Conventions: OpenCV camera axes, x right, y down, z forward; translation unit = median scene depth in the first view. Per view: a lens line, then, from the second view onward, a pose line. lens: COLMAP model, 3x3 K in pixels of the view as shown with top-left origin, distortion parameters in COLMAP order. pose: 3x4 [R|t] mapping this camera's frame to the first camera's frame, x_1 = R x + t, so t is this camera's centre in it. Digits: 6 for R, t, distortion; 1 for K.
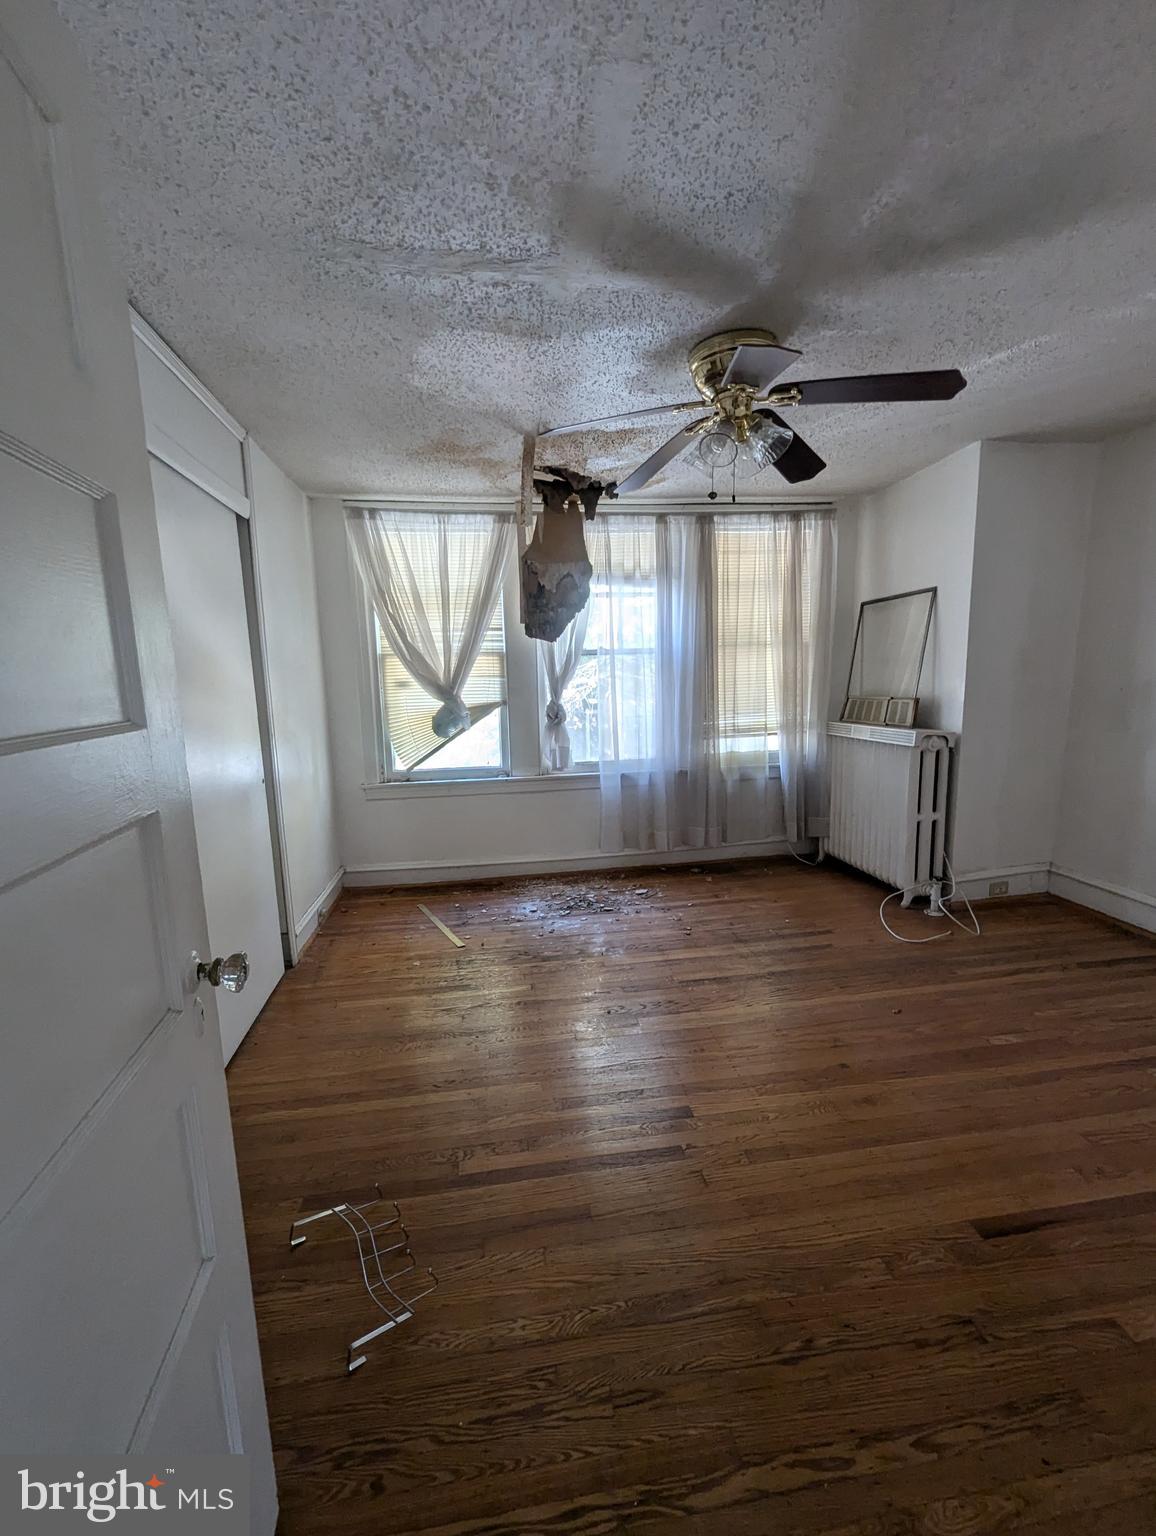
lens RADIAL K [[630.6, 0, 577.1], [0, 630.6, 771.4], [0, 0, 1]] dist [0.000972, 0.000538]
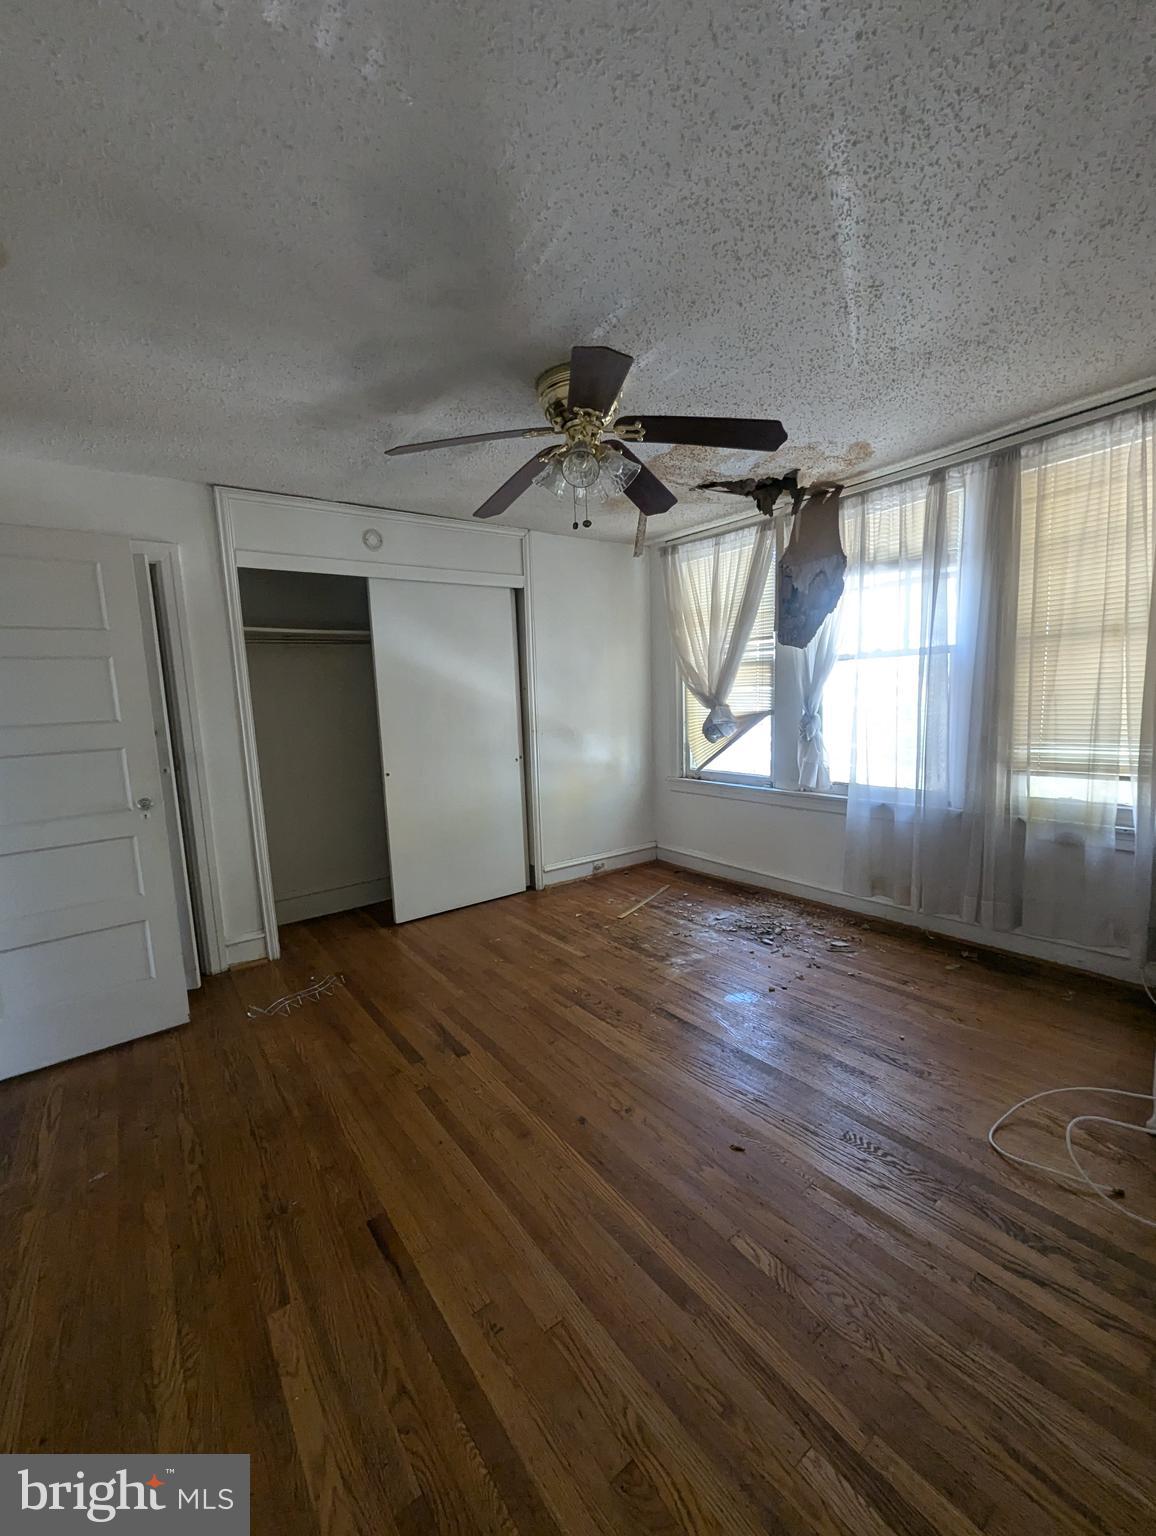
lens RADIAL K [[630.6, 0, 576.4], [0, 630.6, 768.2], [0, 0, 1]] dist [0.000972, 0.000538]
pose [[0.470553, 0.109060, -0.875606, 0.635412], [-0.107497, 0.992026, 0.065791, -0.056293], [0.875799, 0.063167, 0.478525, 0.281729]]
